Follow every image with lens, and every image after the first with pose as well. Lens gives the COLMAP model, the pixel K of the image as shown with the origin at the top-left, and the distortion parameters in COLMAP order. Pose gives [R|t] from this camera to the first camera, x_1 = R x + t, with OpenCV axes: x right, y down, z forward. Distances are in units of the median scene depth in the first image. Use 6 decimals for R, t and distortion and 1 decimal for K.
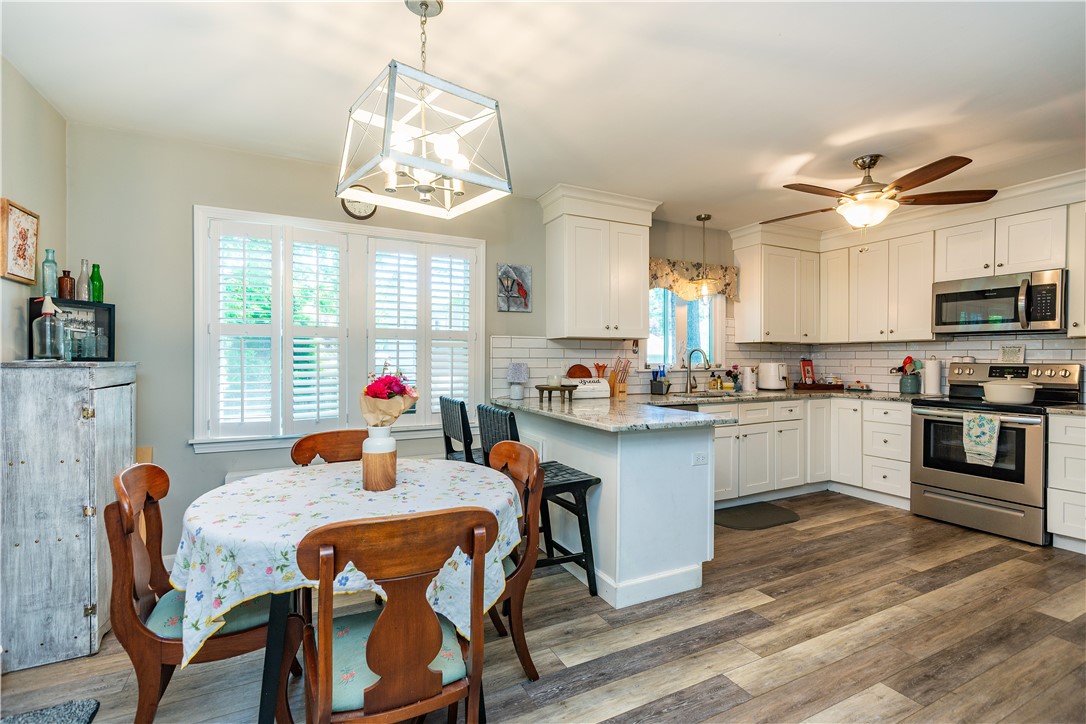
lens RADIAL K [[501.3, 0, 542.7], [0, 501.3, 361.2], [0, 0, 1]] dist [-0.004681, 0.000809]
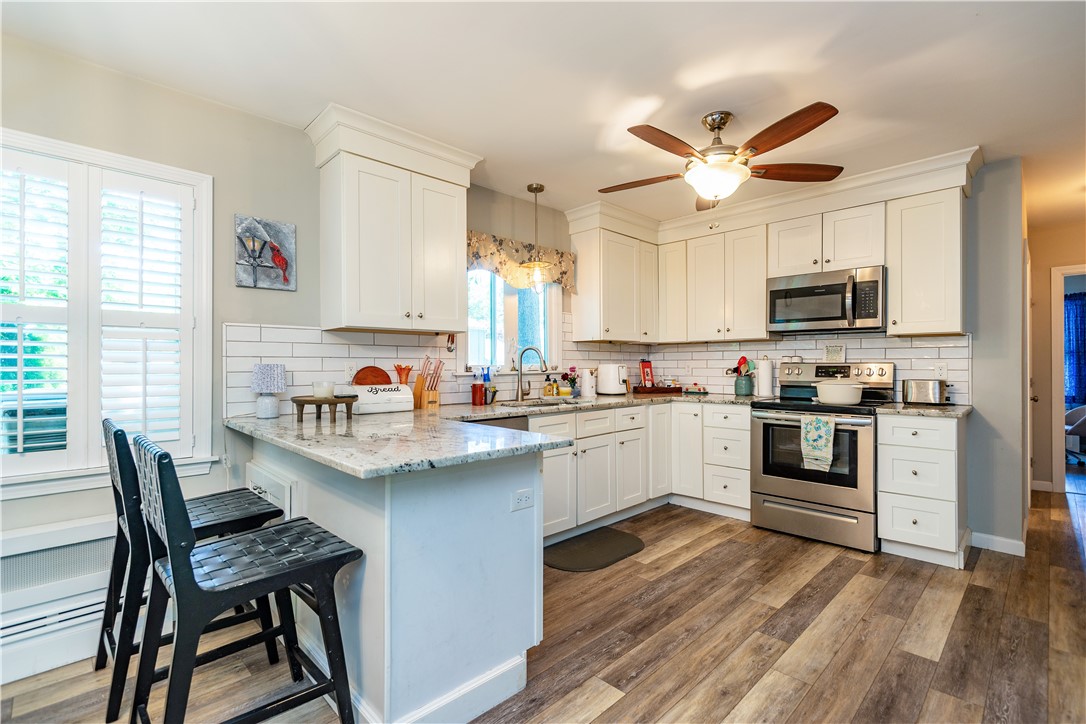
lens RADIAL K [[501.3, 0, 554.5], [0, 501.3, 358.7], [0, 0, 1]] dist [-0.004681, 0.000809]
pose [[0.947667, -0.000152, 0.319260, 0.114786], [0.005695, 0.999849, -0.016429, 0.011263], [-0.319209, 0.017387, 0.947525, 0.279016]]
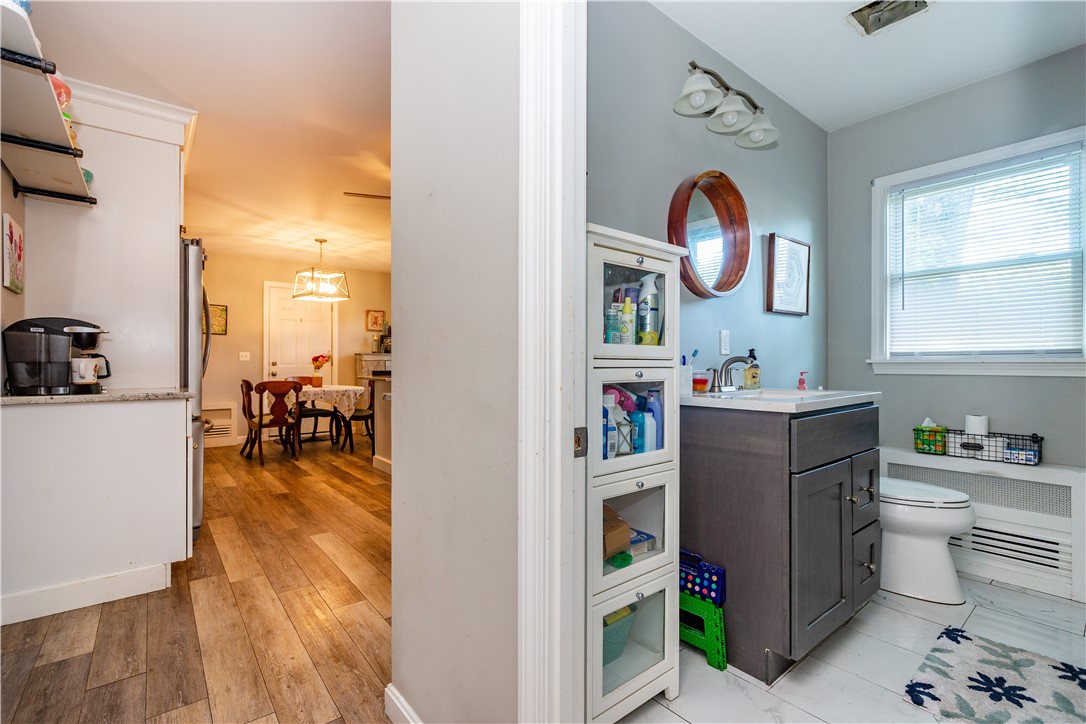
lens RADIAL K [[501.3, 0, 535.1], [0, 501.3, 365.1], [0, 0, 1]] dist [-0.004681, 0.000809]
pose [[0.198082, -0.007034, -0.980160, 1.745496], [-0.004700, 0.999956, -0.008126, 0.064845], [0.980174, 0.006216, 0.198040, 0.940003]]
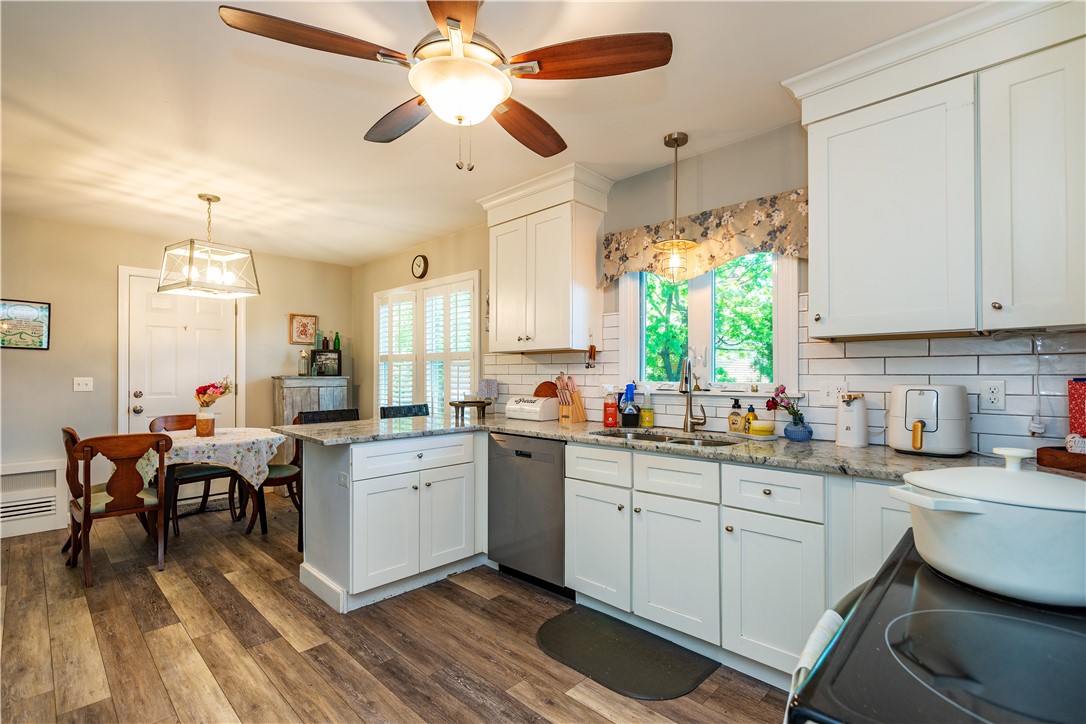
lens RADIAL K [[501.3, 0, 535.5], [0, 501.3, 370.1], [0, 0, 1]] dist [-0.004681, 0.000809]
pose [[0.315706, -0.010565, -0.948798, 1.120974], [-0.003045, 0.999922, -0.012147, -0.003227], [0.948852, 0.006724, 0.315649, 0.875649]]
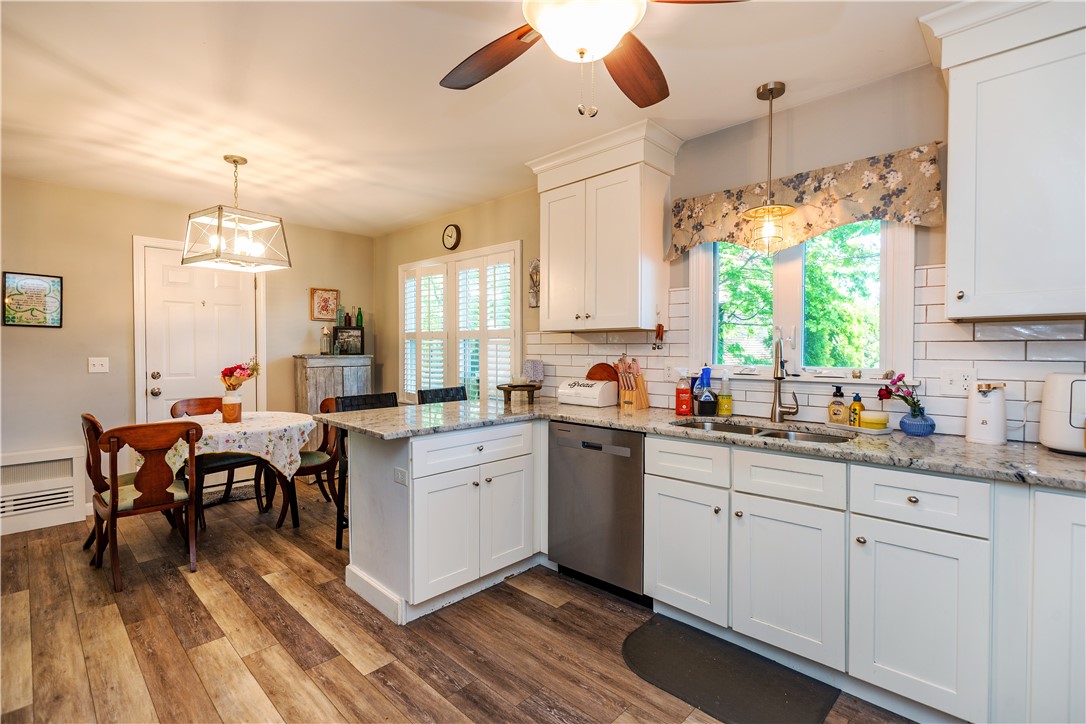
lens RADIAL K [[501.3, 0, 519.5], [0, 501.3, 357.5], [0, 0, 1]] dist [-0.004681, 0.000809]
pose [[0.304203, 0.016424, -0.952466, 0.991210], [-0.005193, 0.999865, 0.015582, -0.018297], [0.952593, 0.000206, 0.304247, 0.781819]]
